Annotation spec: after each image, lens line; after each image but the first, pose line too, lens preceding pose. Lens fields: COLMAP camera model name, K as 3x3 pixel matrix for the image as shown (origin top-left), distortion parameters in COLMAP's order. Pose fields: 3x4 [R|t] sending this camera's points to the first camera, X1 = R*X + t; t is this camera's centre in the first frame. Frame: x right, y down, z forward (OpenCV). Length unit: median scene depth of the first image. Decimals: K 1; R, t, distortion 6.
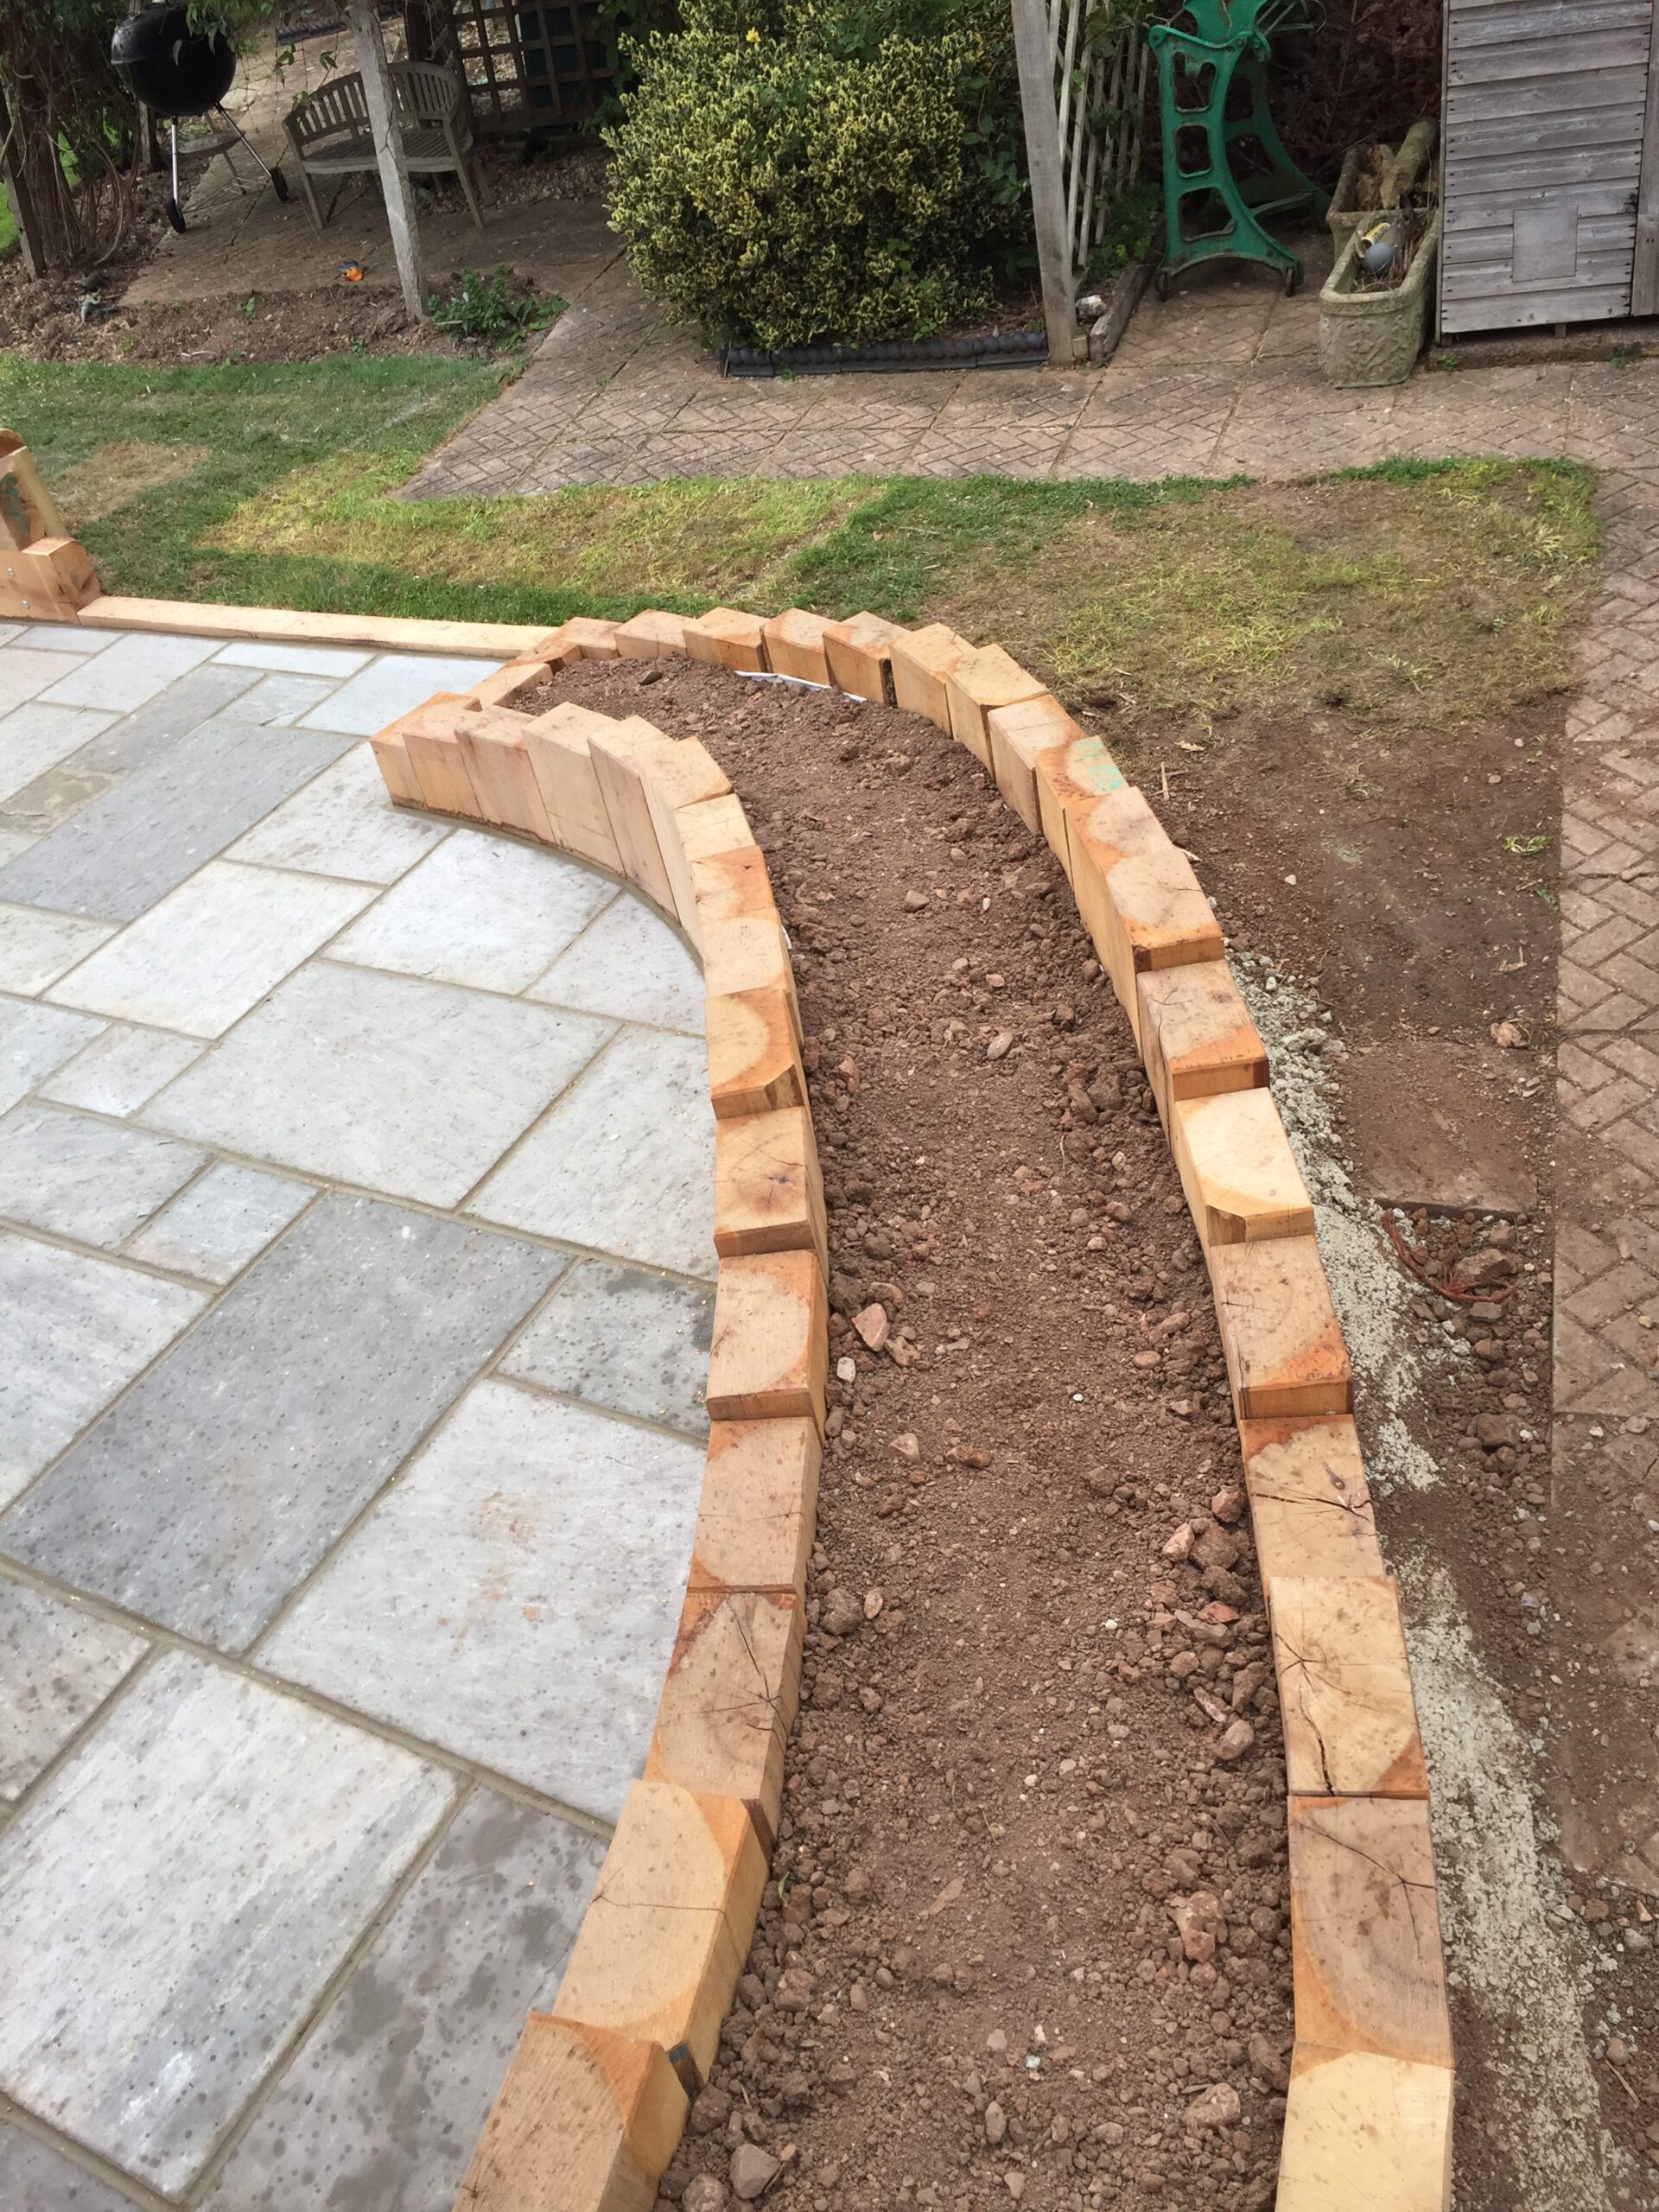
lens RADIAL K [[1877.8, 0, 829.5], [0, 1877.8, 1106.0], [0, 0, 1]] dist [0.086805, -0.128660]
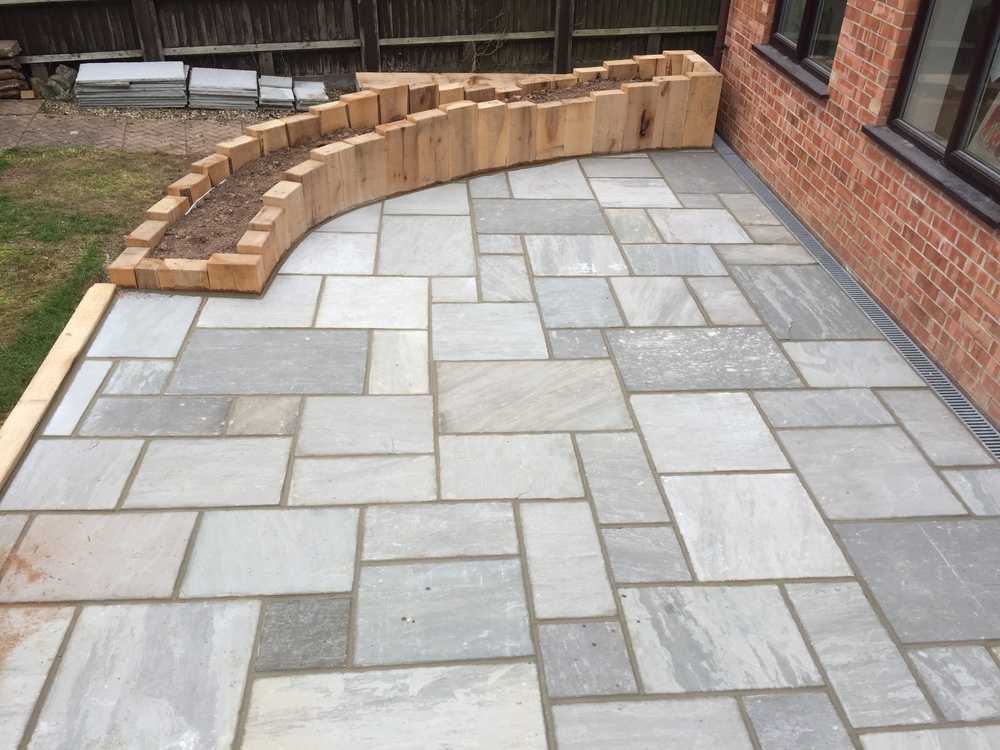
lens RADIAL K [[892.2, 0, 500.0], [0, 892.2, 375.0], [0, 0, 1]] dist [0.097838, -0.153605]
pose [[-0.552874, -0.294861, 0.779351, -1.038154], [0.576560, 0.539883, 0.613274, -0.499577], [-0.601589, 0.788405, -0.128482, 0.895560]]
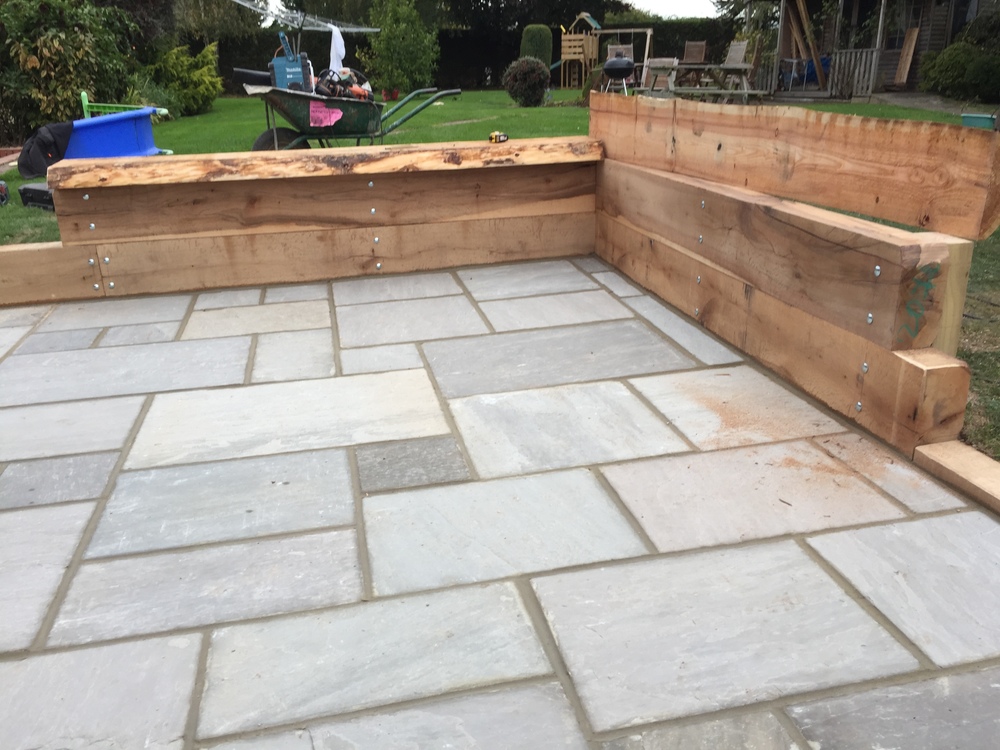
lens RADIAL K [[862.7, 0, 494.3], [0, 862.7, 375.1], [0, 0, 1]] dist [0.104035, -0.151799]
pose [[0.650955, 0.411319, -0.638024, -0.327704], [-0.550536, 0.834474, -0.023728, -0.202547], [0.522654, 0.366702, 0.769651, 0.702351]]
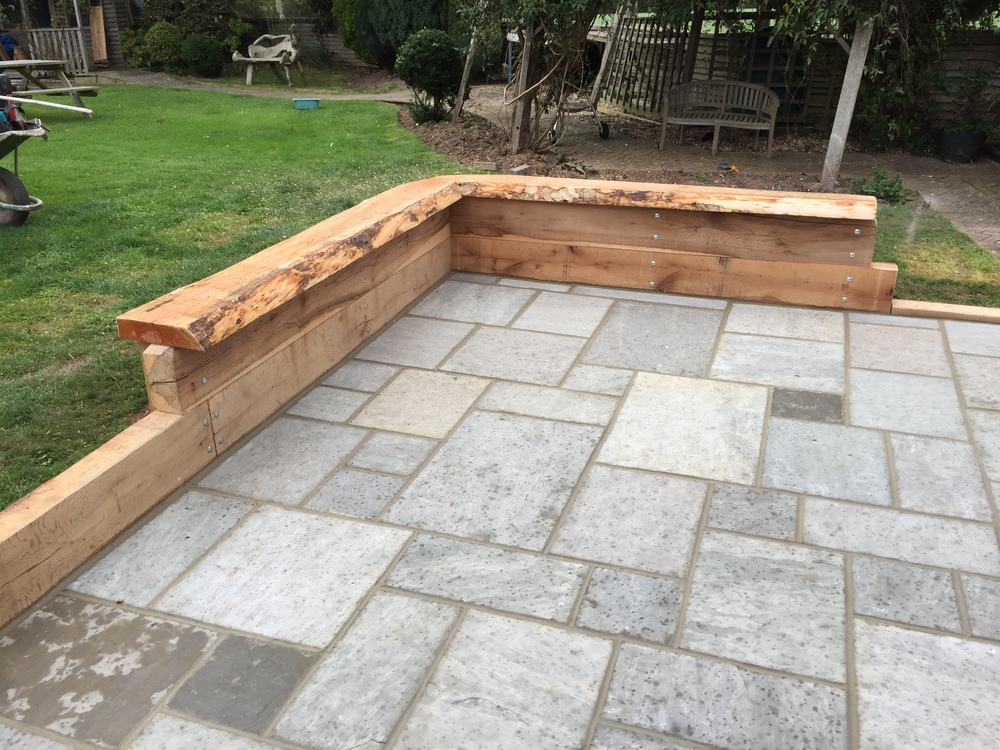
lens RADIAL K [[848.9, 0, 497.3], [0, 848.9, 378.1], [0, 0, 1]] dist [0.086805, -0.128660]
pose [[0.973312, 0.088899, 0.211567, -0.980519], [-0.030065, 0.963370, -0.266485, 0.010063], [-0.227508, 0.253012, 0.940332, 0.437443]]
